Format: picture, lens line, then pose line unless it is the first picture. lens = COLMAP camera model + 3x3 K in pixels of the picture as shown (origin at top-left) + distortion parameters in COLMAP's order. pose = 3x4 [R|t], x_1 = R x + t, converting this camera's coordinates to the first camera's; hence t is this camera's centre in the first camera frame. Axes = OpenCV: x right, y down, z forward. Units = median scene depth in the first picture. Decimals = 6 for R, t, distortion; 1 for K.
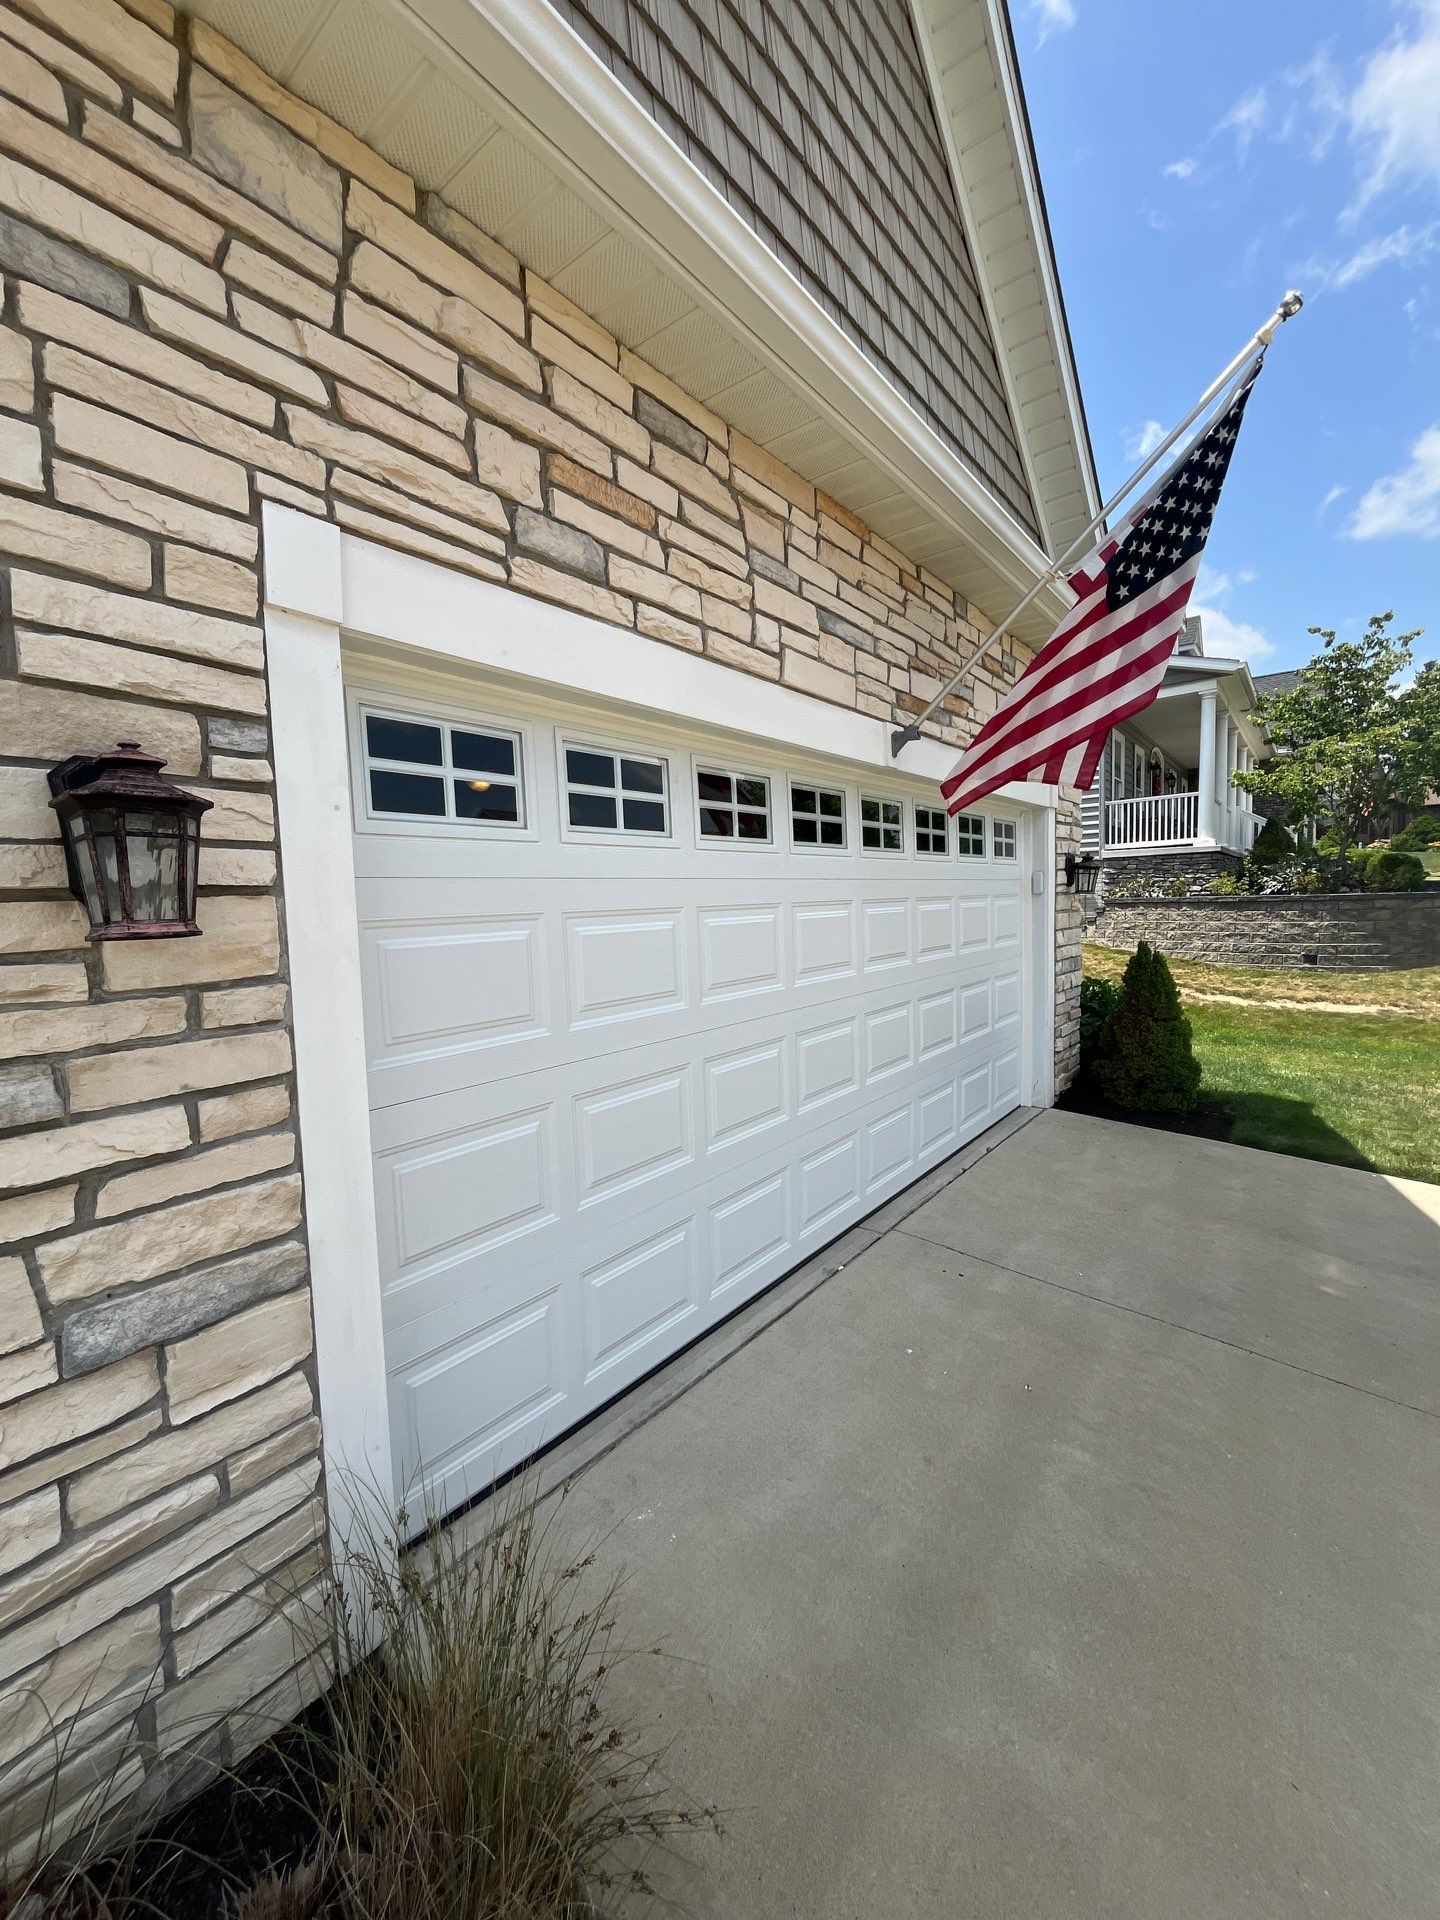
lens RADIAL K [[775.9, 0, 720.0], [0, 775.9, 960.0], [0, 0, 1]] dist [-0.002343, -0.000548]
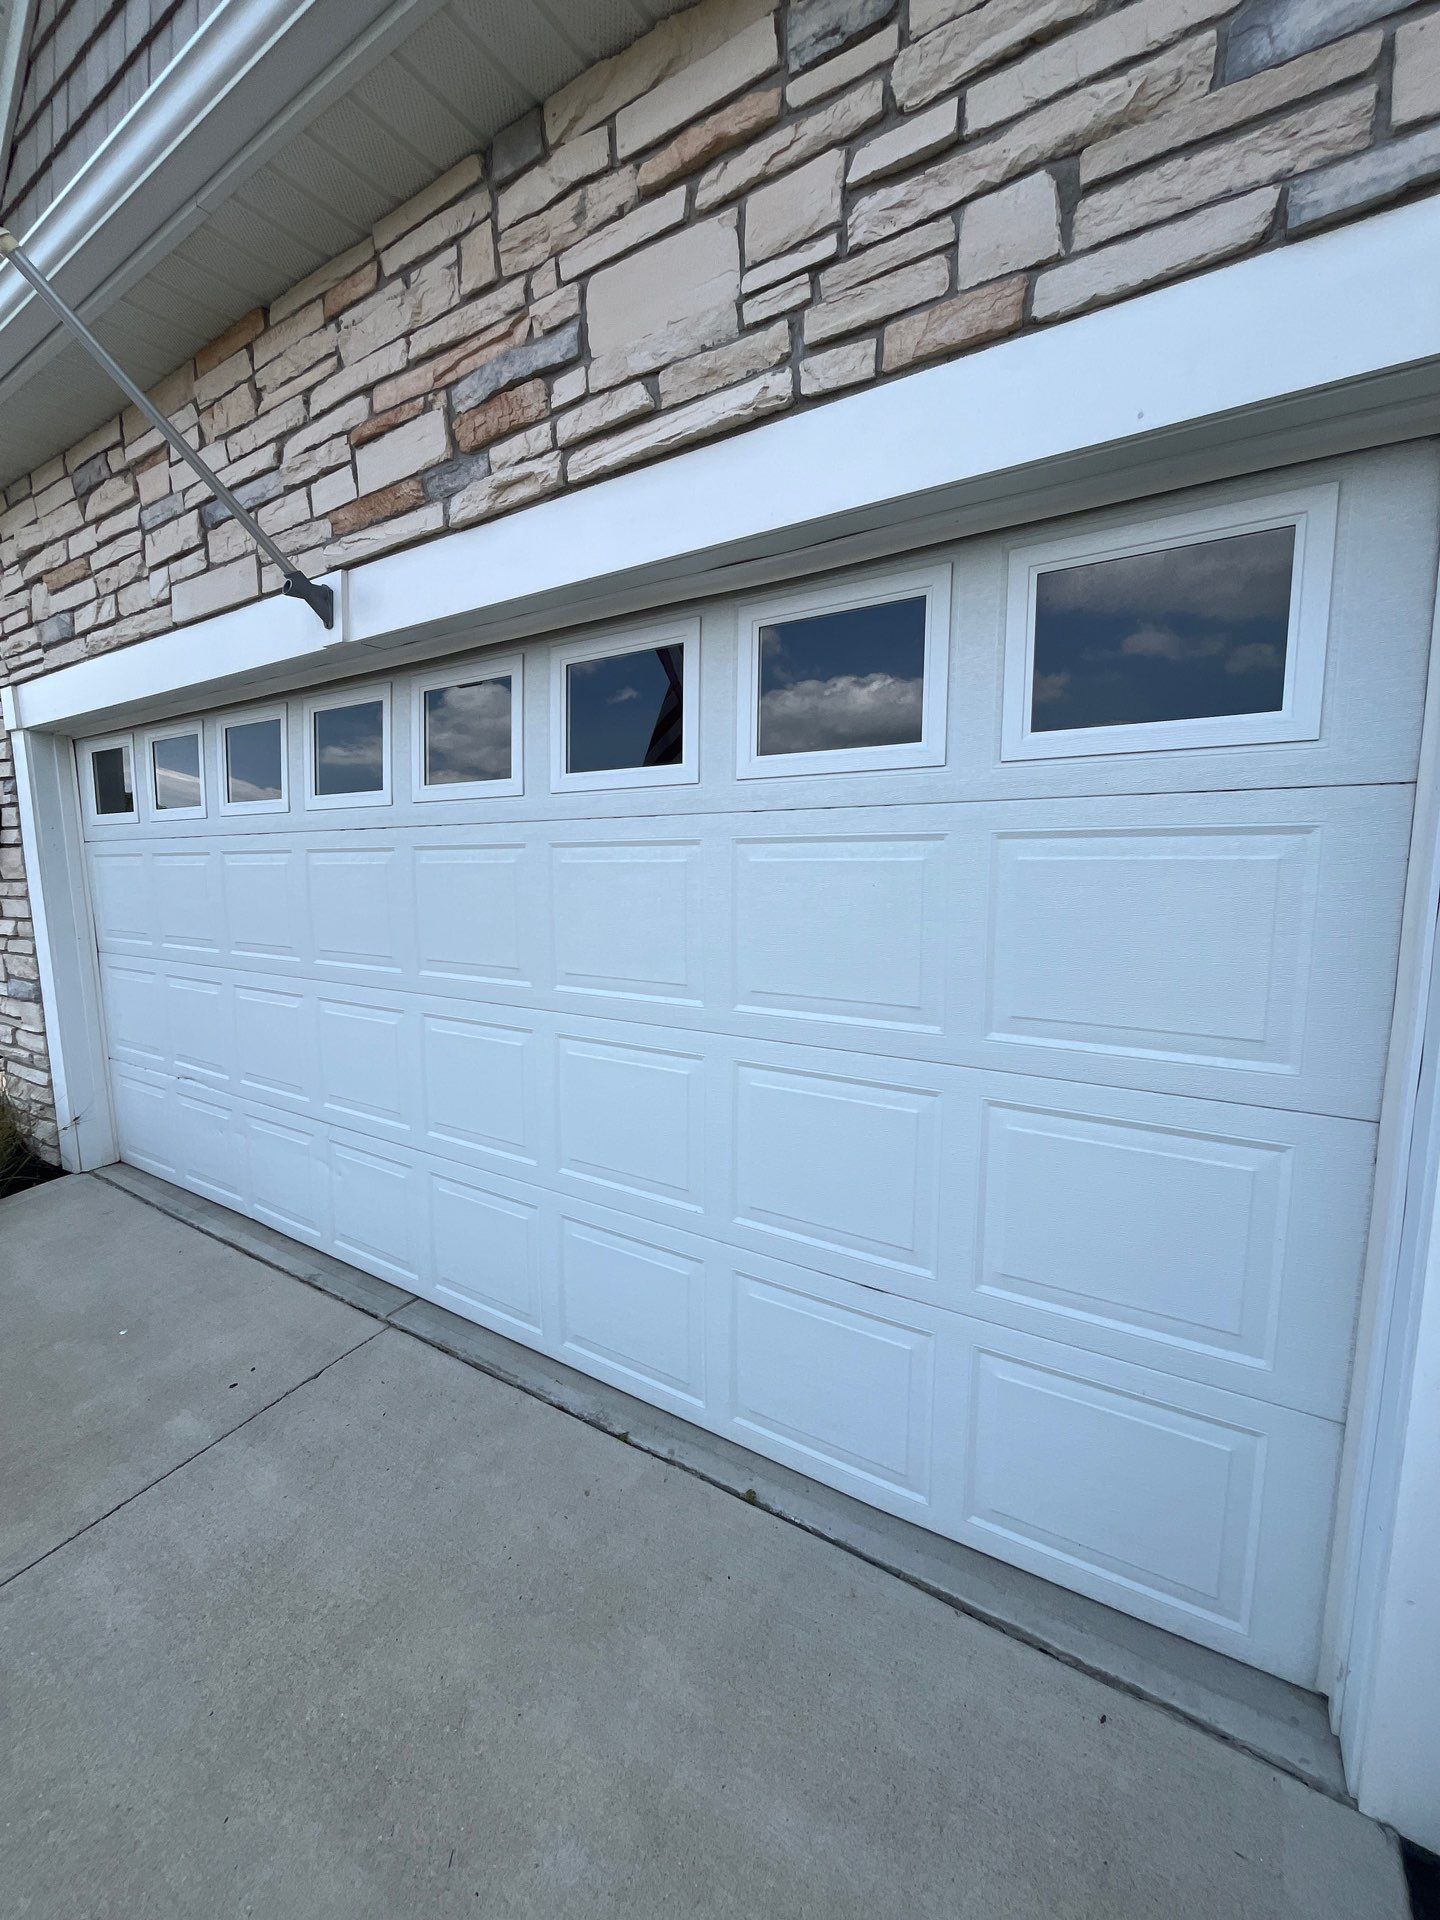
lens RADIAL K [[775.9, 0, 720.0], [0, 775.9, 960.0], [0, 0, 1]] dist [-0.002343, -0.000548]
pose [[0.110013, 0.158908, -0.981145, 0.750310], [-0.069228, 0.985965, 0.151926, -0.088049], [0.991516, 0.051209, 0.119470, 1.009714]]
